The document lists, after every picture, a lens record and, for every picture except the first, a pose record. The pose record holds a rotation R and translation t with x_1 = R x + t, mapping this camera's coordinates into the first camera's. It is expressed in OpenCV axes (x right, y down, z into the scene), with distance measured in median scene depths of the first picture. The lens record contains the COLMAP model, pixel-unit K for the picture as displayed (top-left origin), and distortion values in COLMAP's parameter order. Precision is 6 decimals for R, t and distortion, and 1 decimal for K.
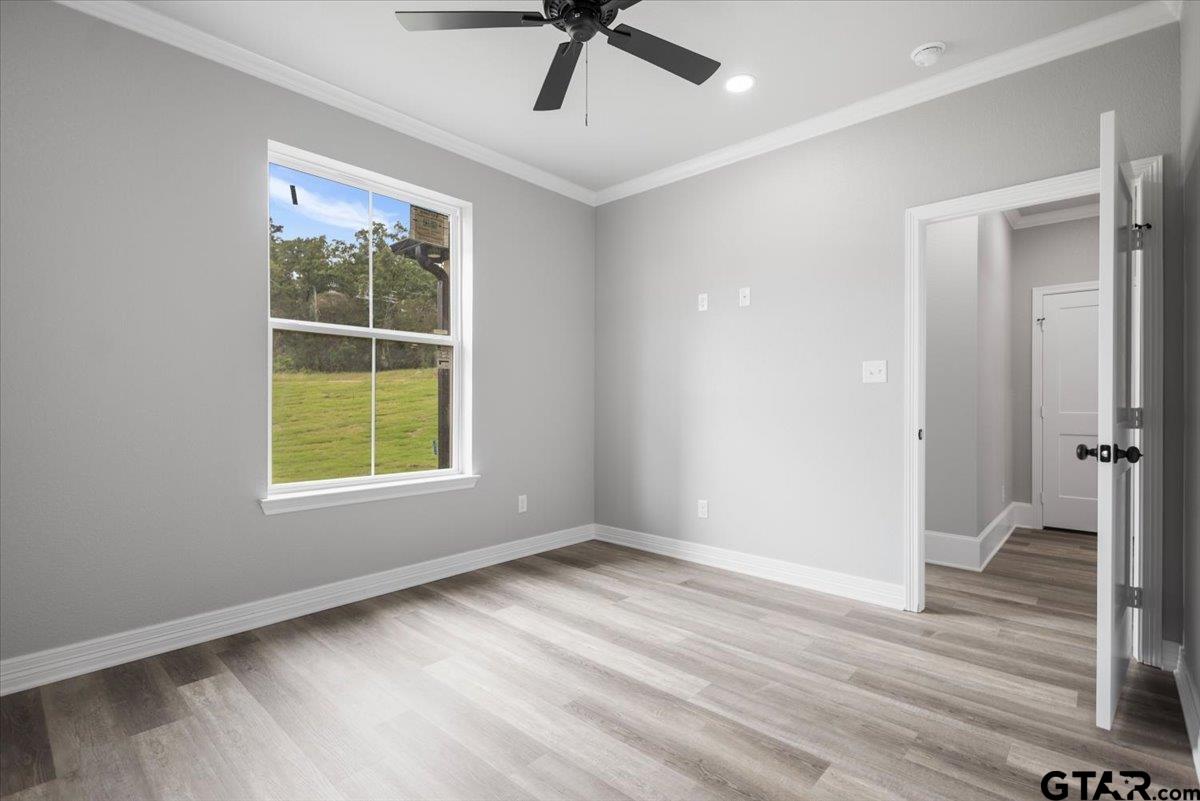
lens RADIAL K [[558.4, 0, 617.3], [0, 558.4, 402.1], [0, 0, 1]] dist [0.009903, -0.001427]
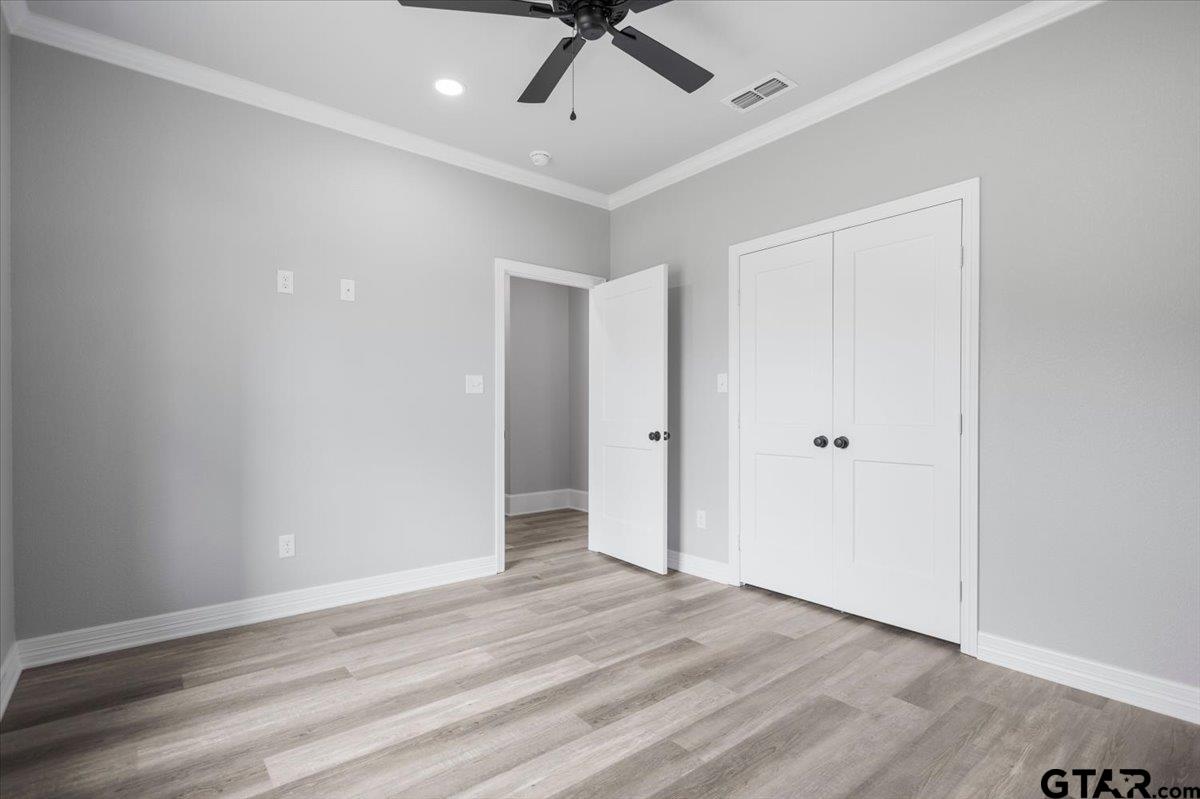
lens RADIAL K [[558.4, 0, 593.3], [0, 558.4, 417.6], [0, 0, 1]] dist [0.009903, -0.001427]
pose [[0.172644, -0.011200, 0.984921, -0.722896], [-0.000898, 0.999933, 0.011528, 0.001791], [-0.984984, -0.002874, 0.172622, 0.586349]]
